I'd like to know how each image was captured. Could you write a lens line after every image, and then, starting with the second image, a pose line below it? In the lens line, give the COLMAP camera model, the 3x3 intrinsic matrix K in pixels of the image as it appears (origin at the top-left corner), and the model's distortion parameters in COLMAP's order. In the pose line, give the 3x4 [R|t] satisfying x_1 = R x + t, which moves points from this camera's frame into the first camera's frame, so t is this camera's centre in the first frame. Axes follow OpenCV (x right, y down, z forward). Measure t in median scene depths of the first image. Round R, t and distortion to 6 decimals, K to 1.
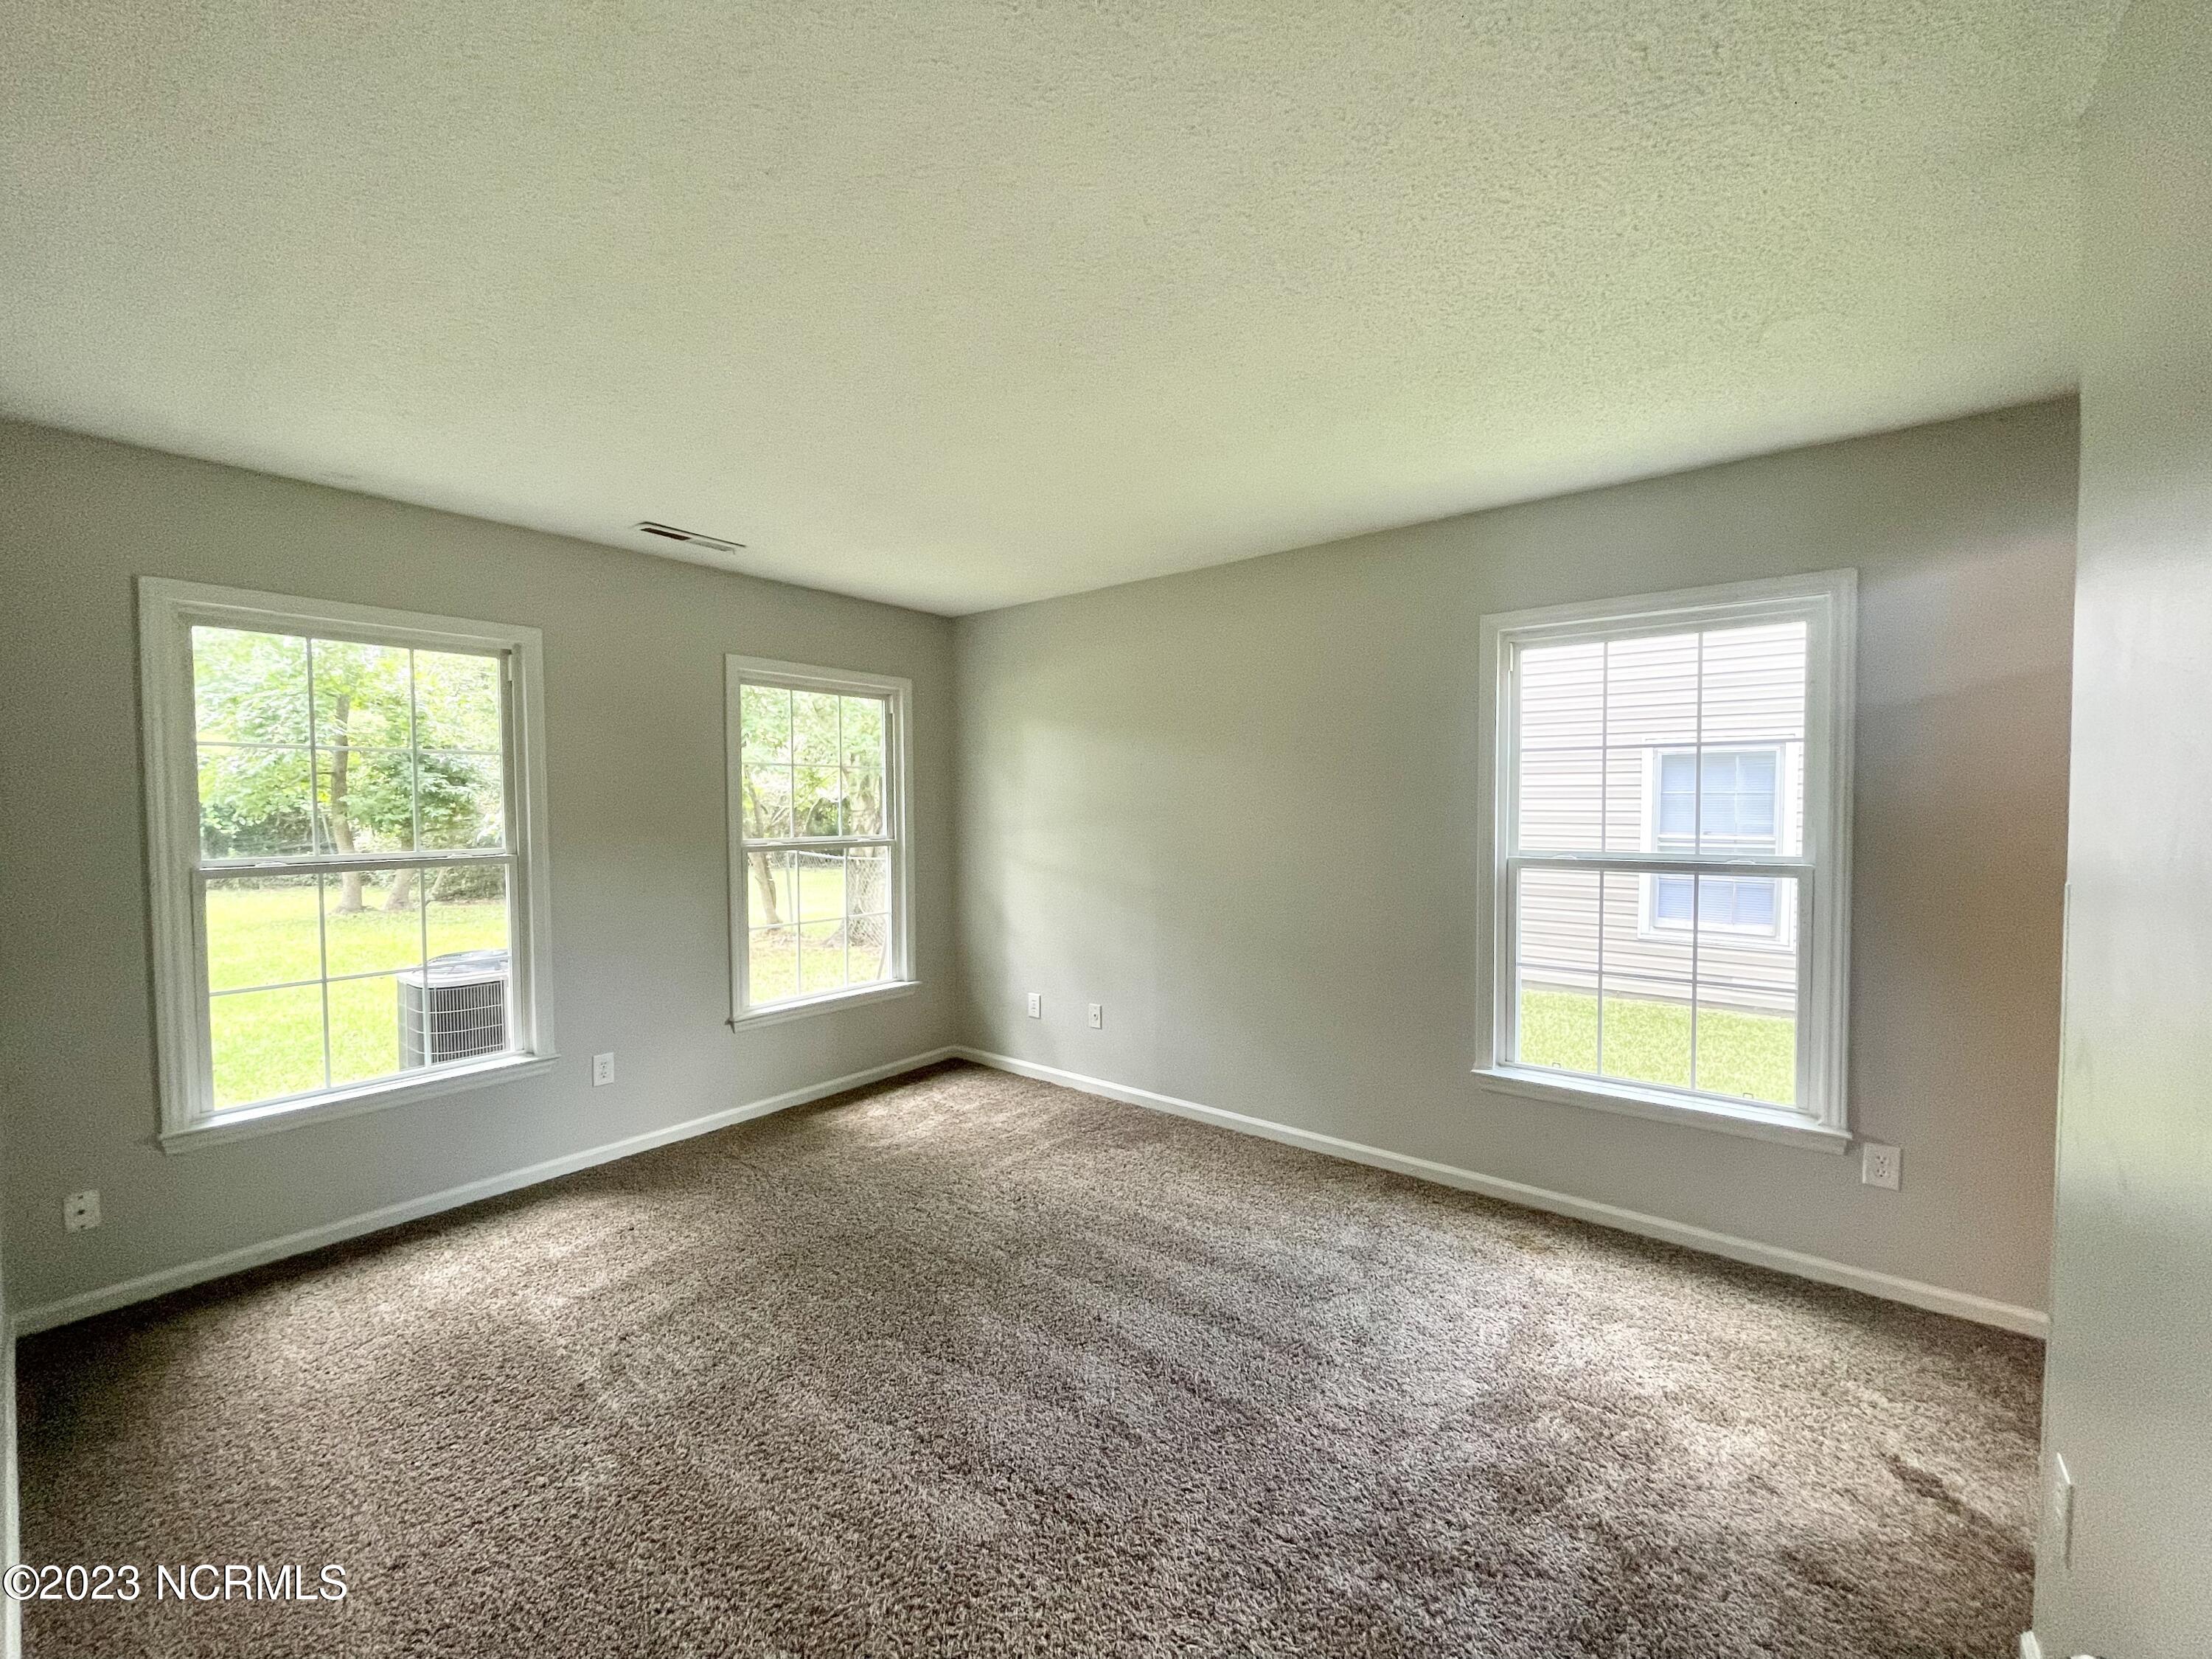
lens RADIAL K [[892.8, 0, 1089.5], [0, 892.8, 832.8], [0, 0, 1]] dist [-0.003120, 0.000490]
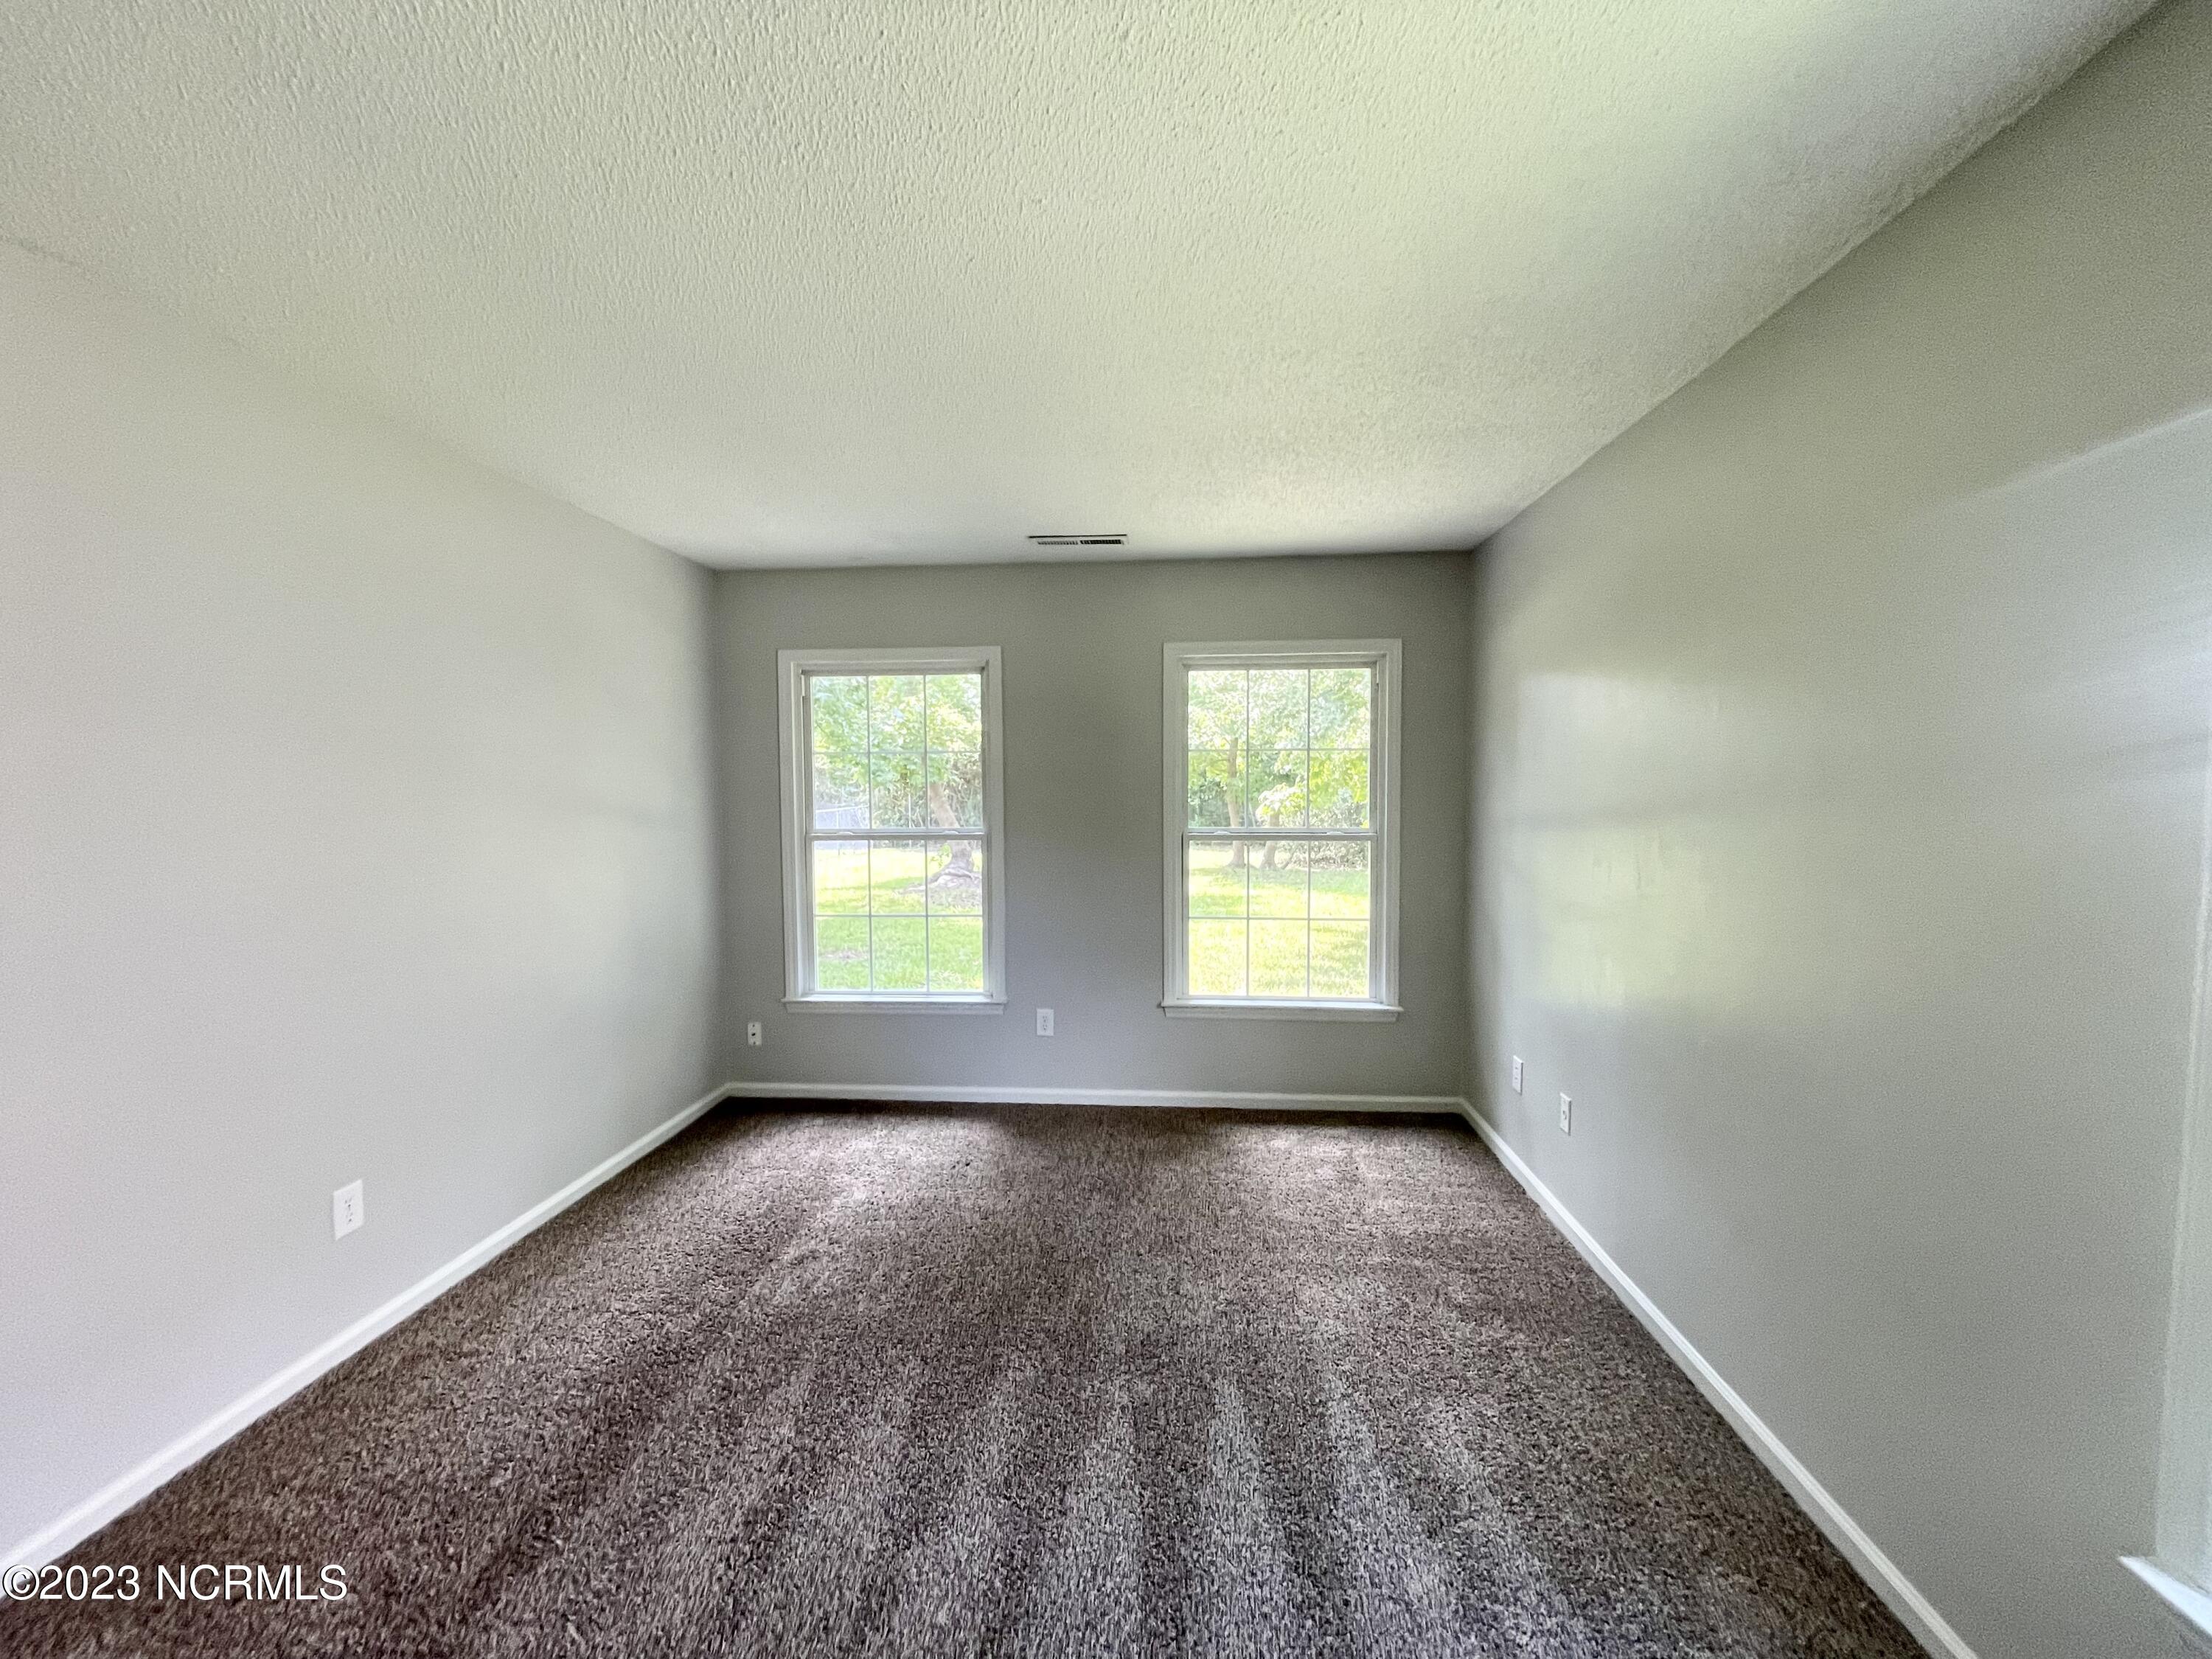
lens RADIAL K [[892.8, 0, 1105.6], [0, 892.8, 832.7], [0, 0, 1]] dist [-0.003120, 0.000490]
pose [[0.566838, 0.047520, -0.822458, 0.431419], [-0.024877, 0.998867, 0.040568, -0.028228], [0.823454, -0.002535, 0.567378, 0.413444]]
